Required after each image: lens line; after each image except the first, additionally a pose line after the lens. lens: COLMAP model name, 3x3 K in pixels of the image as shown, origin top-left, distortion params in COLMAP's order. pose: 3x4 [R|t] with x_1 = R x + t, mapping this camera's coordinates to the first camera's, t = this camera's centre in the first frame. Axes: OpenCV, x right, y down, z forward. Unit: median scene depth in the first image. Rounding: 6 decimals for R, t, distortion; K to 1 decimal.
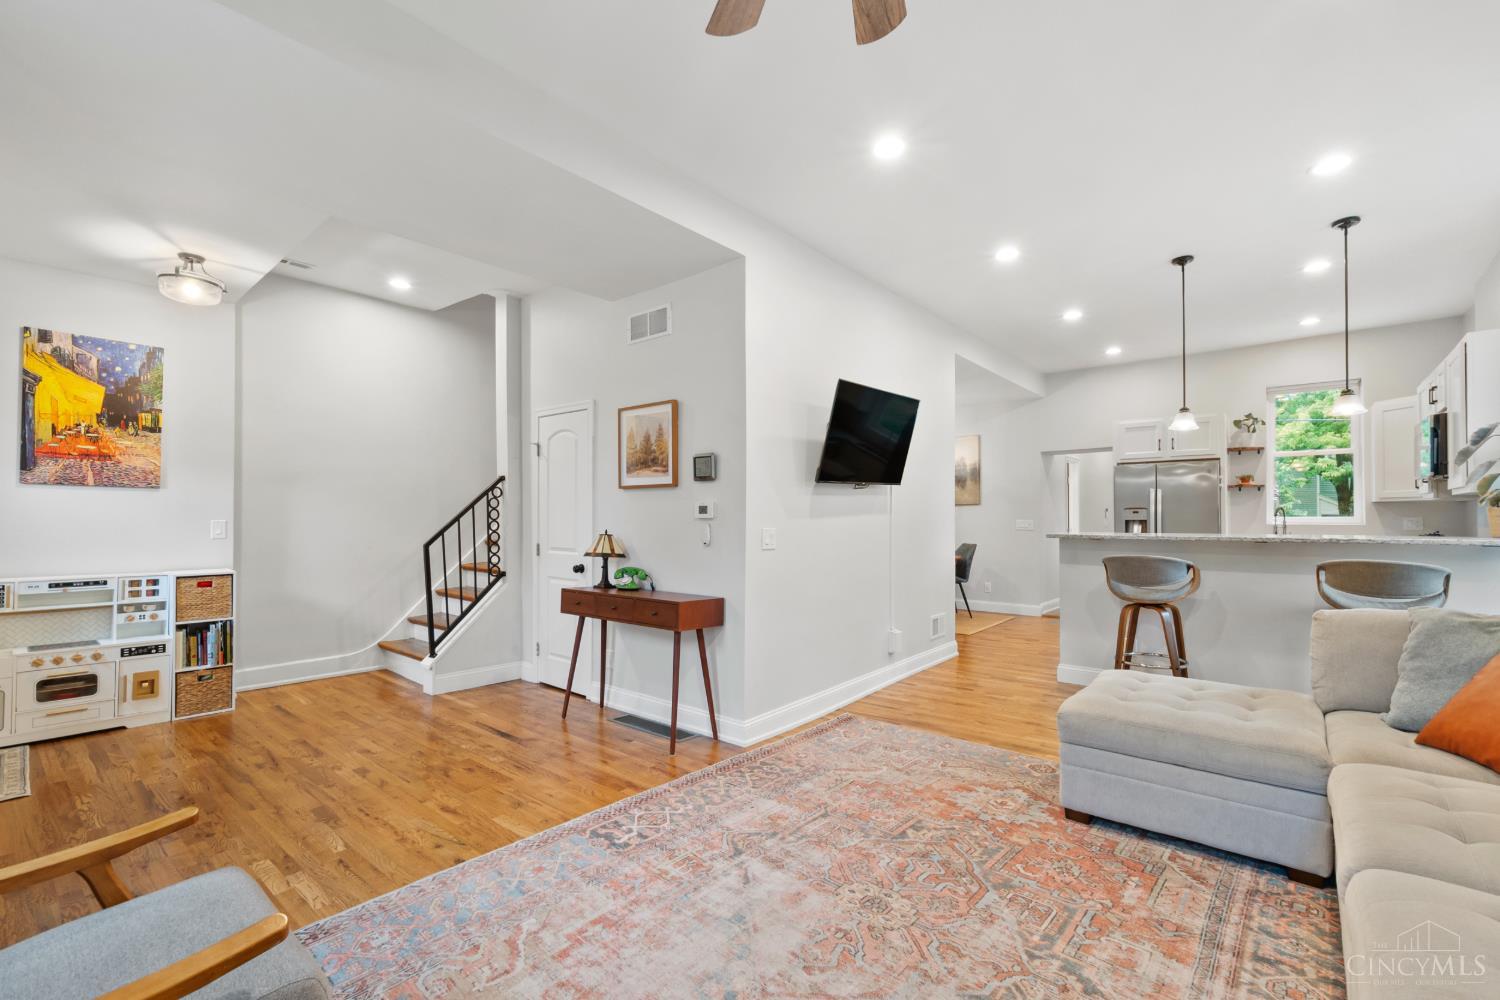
lens RADIAL K [[643.6, 0, 757.4], [0, 643.6, 507.4], [0, 0, 1]] dist [-0.005712, 0.002189]
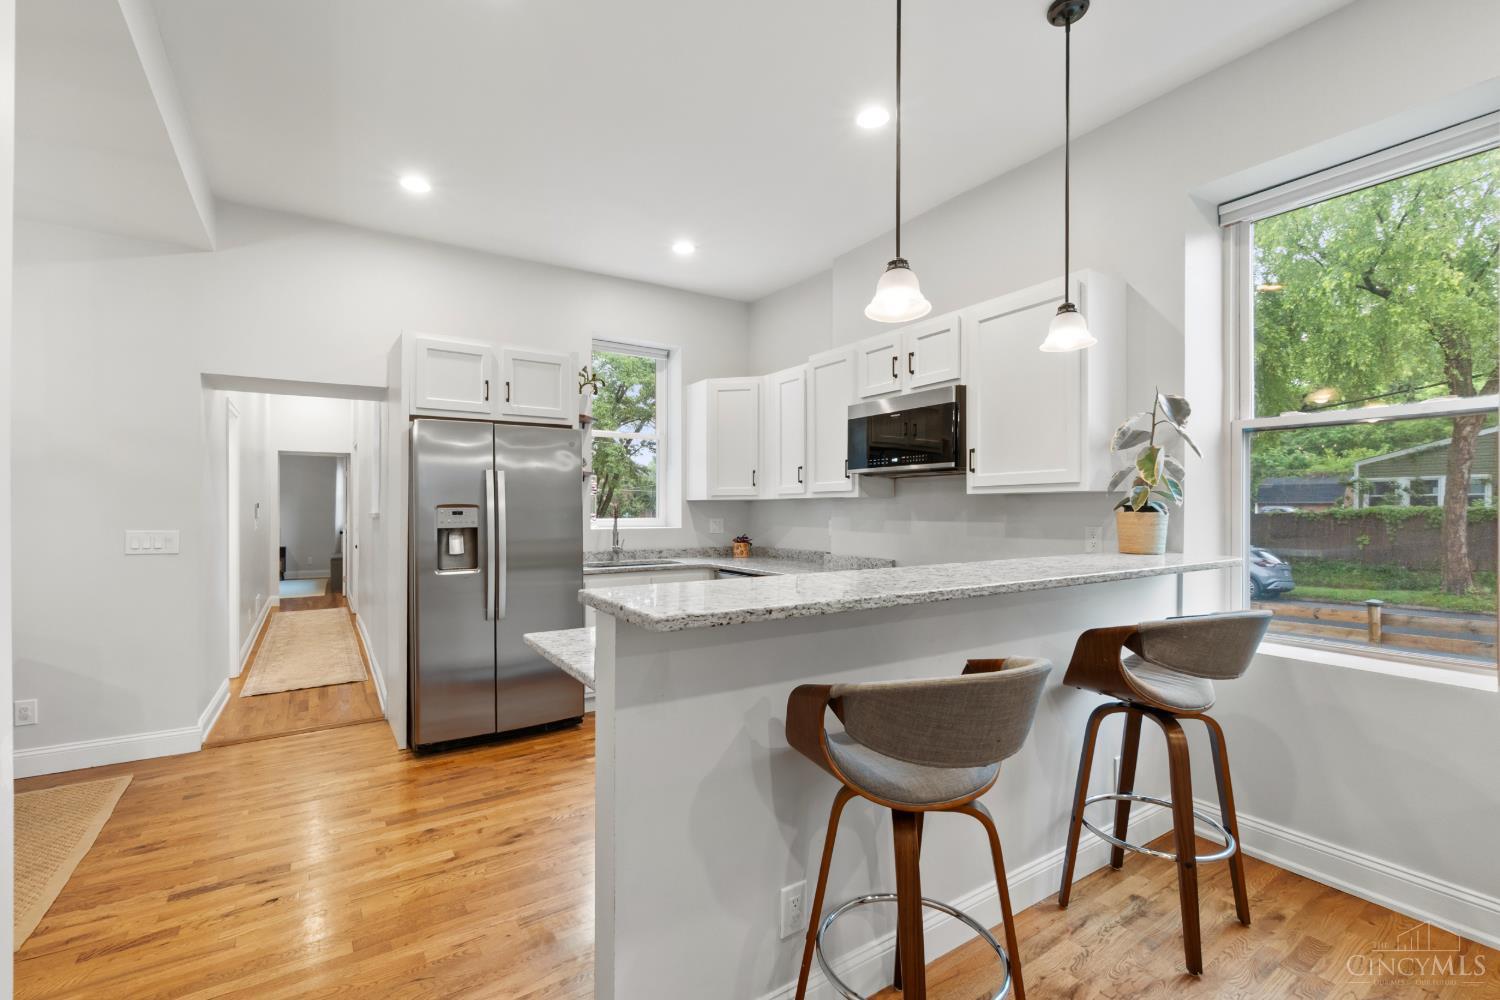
lens RADIAL K [[643.6, 0, 746.8], [0, 643.6, 502.0], [0, 0, 1]] dist [-0.005712, 0.002189]
pose [[0.296212, 0.014572, 0.955011, 0.455300], [-0.014131, 0.999841, -0.010874, 0.003014], [-0.955018, -0.010274, 0.296371, 1.705117]]
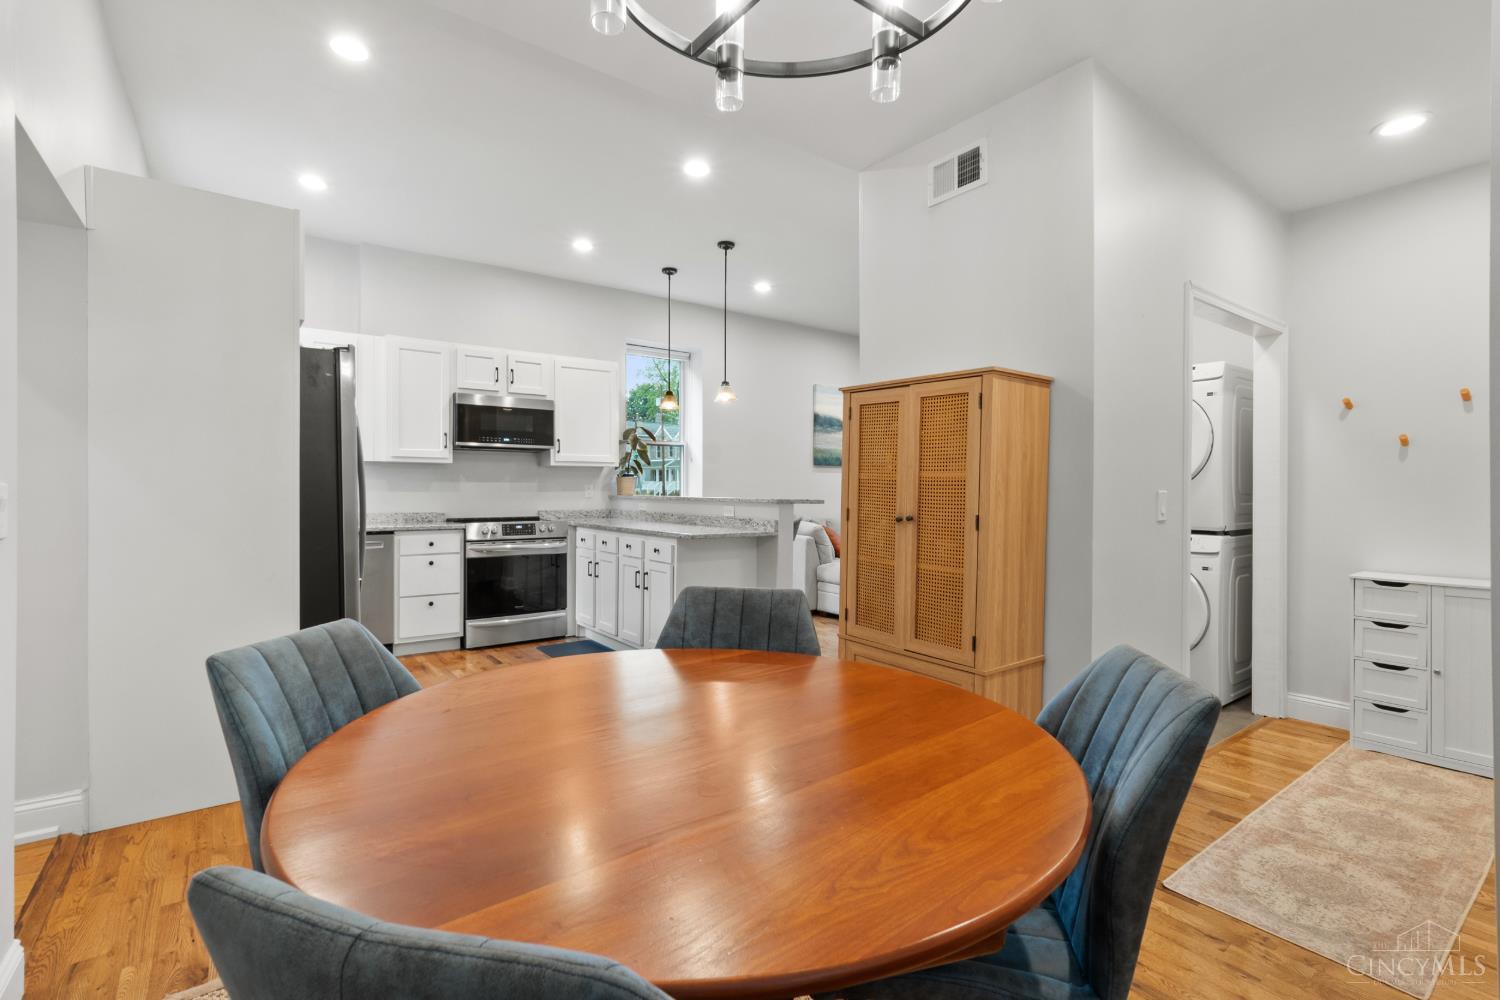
lens RADIAL K [[687.4, 0, 747.2], [0, 687.4, 493.1], [0, 0, 1]] dist [-0.001200, 0.000288]
pose [[-0.971359, -0.001767, 0.237611, 0.613052], [-0.004015, 0.999952, -0.008976, 0.076917], [-0.237584, -0.009673, -0.971319, 3.703906]]
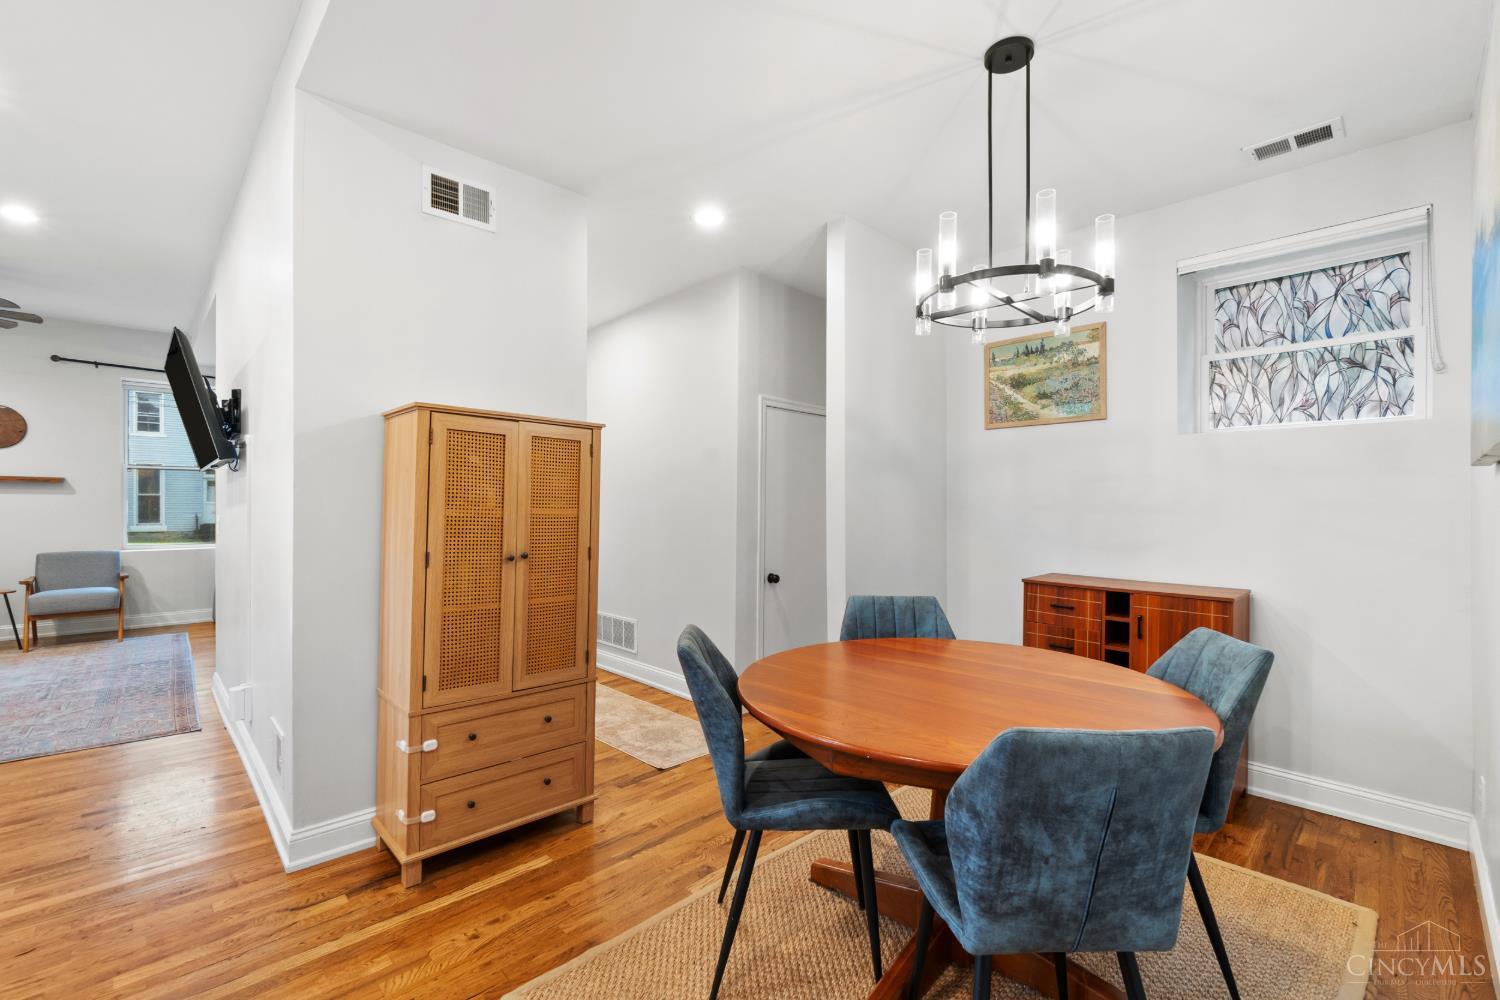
lens RADIAL K [[643.6, 0, 747.3], [0, 643.6, 499.8], [0, 0, 1]] dist [-0.005712, 0.002189]
pose [[-0.120174, -0.000923, -0.992752, 1.540079], [0.013325, 0.999908, -0.002543, 0.027625], [0.992663, -0.013534, -0.120150, 3.086502]]
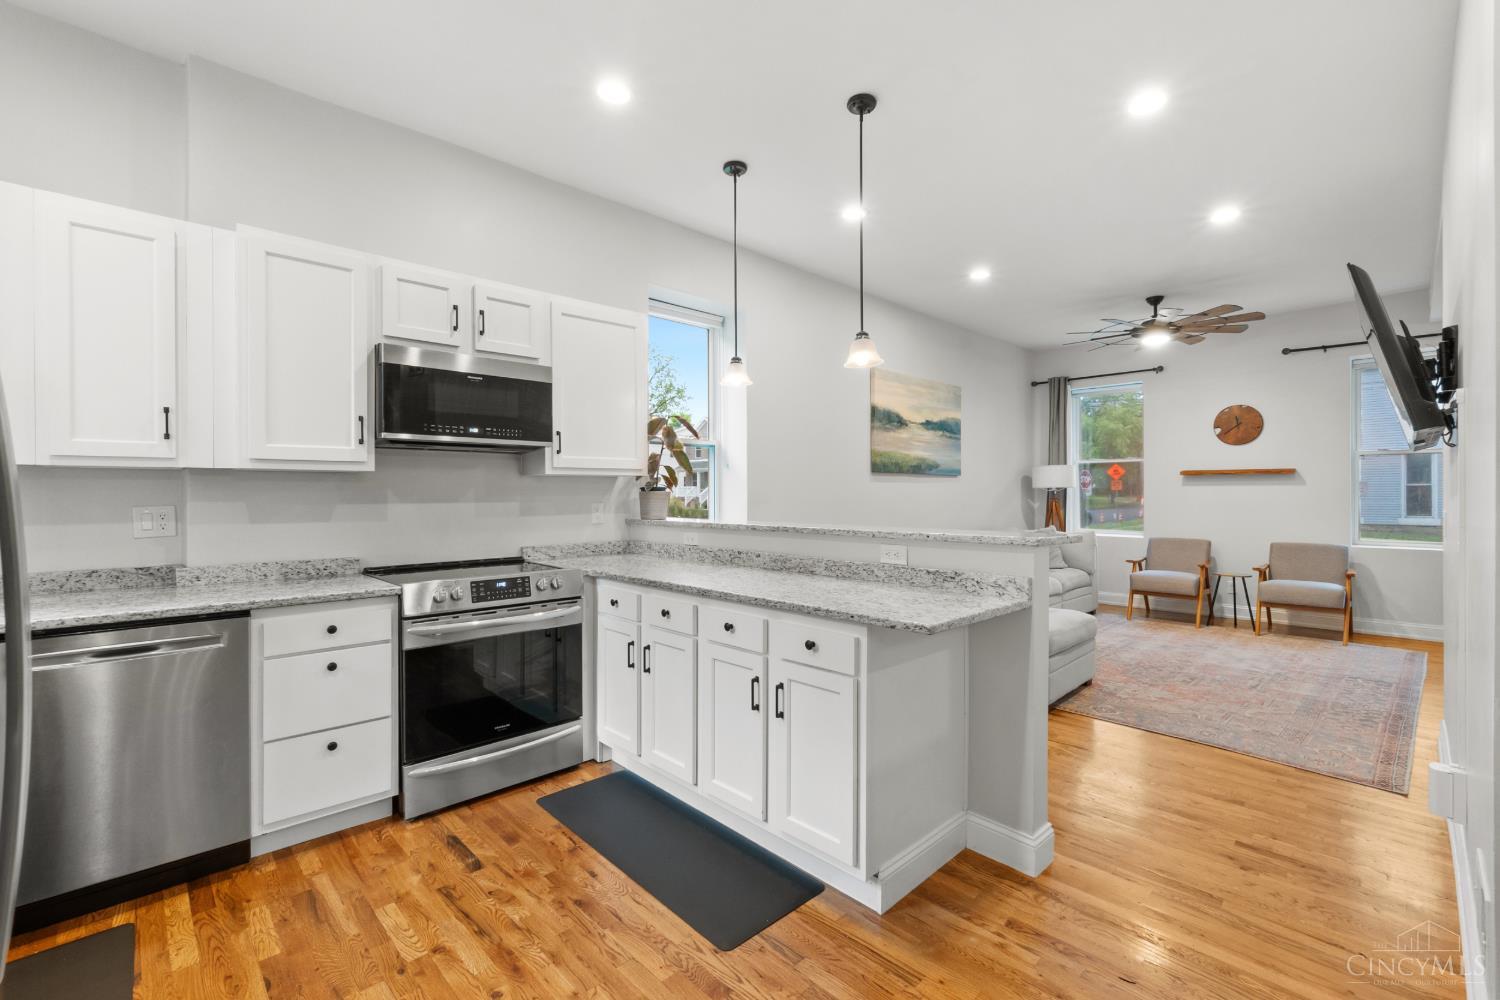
lens RADIAL K [[643.6, 0, 746.2], [0, 643.6, 496.9], [0, 0, 1]] dist [-0.005712, 0.002189]
pose [[-0.993091, 0.004937, 0.117246, 1.227895], [0.003715, 0.999937, -0.010638, 0.028559], [-0.117291, -0.010129, -0.993046, 2.893632]]
